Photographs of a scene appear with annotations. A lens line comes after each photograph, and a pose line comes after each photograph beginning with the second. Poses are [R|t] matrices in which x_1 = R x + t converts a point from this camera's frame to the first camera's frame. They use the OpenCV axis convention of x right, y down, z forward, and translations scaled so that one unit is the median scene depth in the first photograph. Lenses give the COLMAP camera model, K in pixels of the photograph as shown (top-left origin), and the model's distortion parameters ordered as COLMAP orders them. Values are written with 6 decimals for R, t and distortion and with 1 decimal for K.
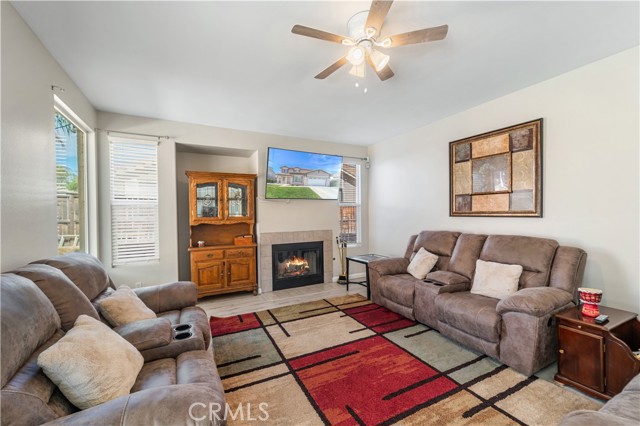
lens RADIAL K [[258.9, 0, 314.7], [0, 258.9, 217.0], [0, 0, 1]] dist [-0.002447, -0.000588]
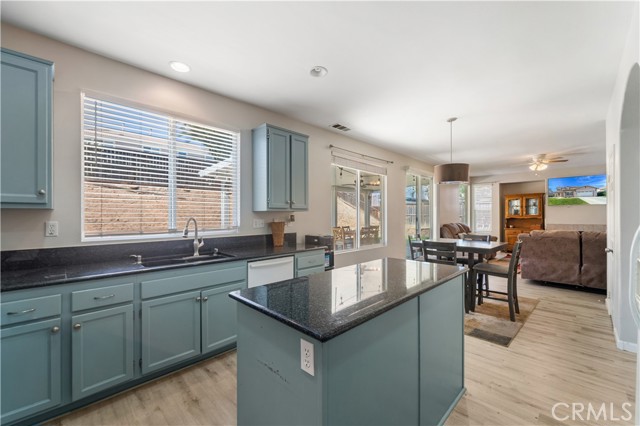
lens RADIAL K [[258.9, 0, 316.4], [0, 258.9, 216.5], [0, 0, 1]] dist [-0.002447, -0.000588]
pose [[0.296406, 0.018335, -0.954886, 1.278973], [-0.008325, 0.999827, 0.016614, -0.008058], [0.955026, 0.003025, 0.296508, -1.356732]]
